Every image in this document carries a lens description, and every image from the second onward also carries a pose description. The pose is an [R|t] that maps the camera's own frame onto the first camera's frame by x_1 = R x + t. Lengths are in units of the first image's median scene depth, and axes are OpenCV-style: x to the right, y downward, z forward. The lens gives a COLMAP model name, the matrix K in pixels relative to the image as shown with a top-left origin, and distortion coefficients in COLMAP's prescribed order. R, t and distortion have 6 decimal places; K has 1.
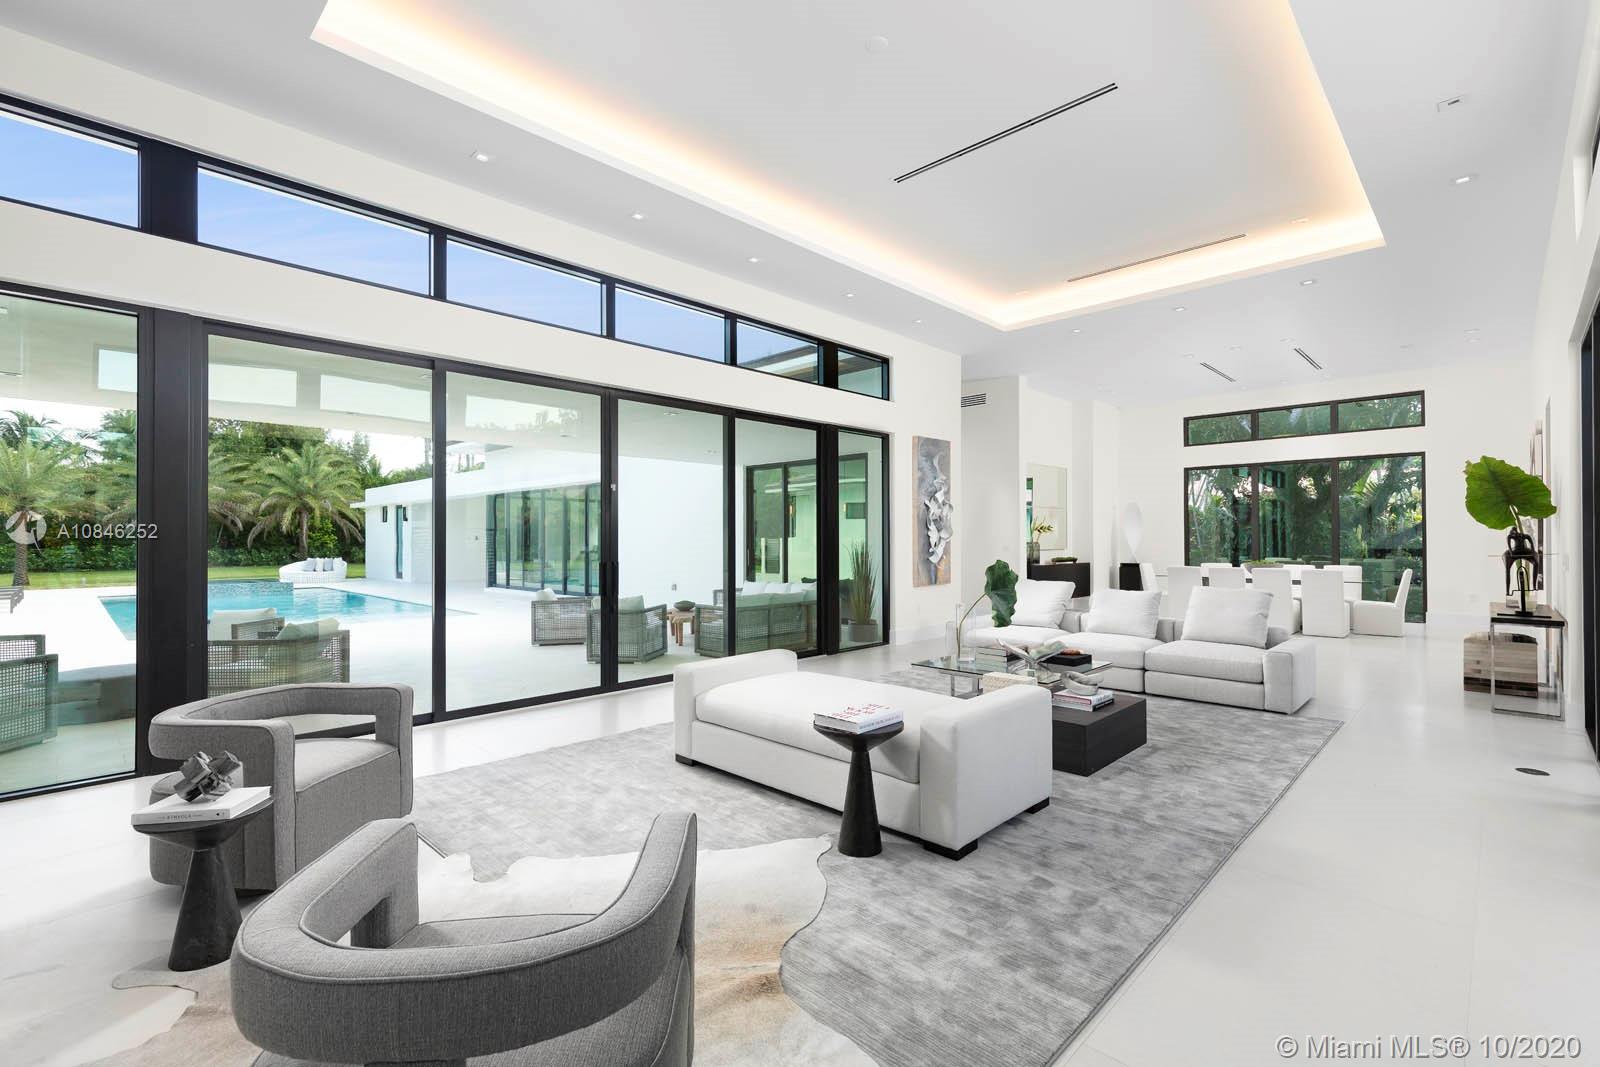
lens RADIAL K [[717.6, 0, 808.8], [0, 717.6, 533.1], [0, 0, 1]] dist [0.018265, -0.000100]
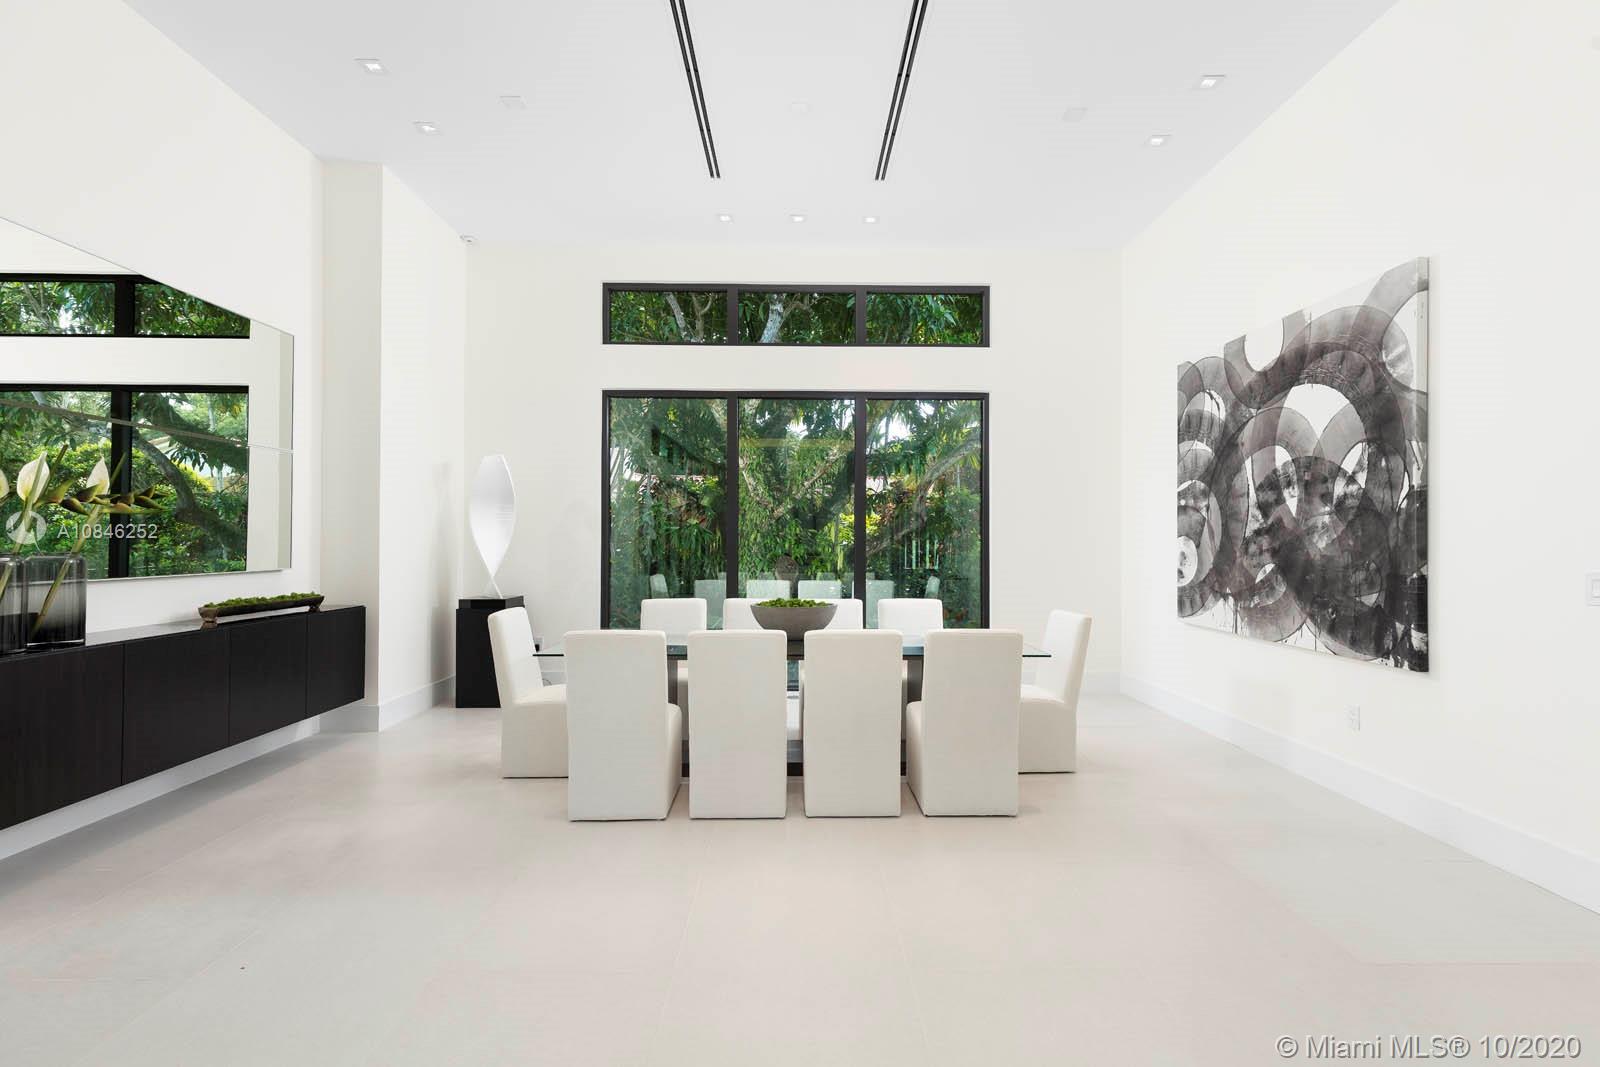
lens RADIAL K [[717.6, 0, 808.8], [0, 717.6, 533.1], [0, 0, 1]] dist [0.018265, -0.000100]
pose [[0.703468, 0.010557, 0.710648, 0.286189], [-0.009670, 0.999939, -0.005283, 0.005268], [-0.710661, -0.003155, 0.703528, 0.584604]]
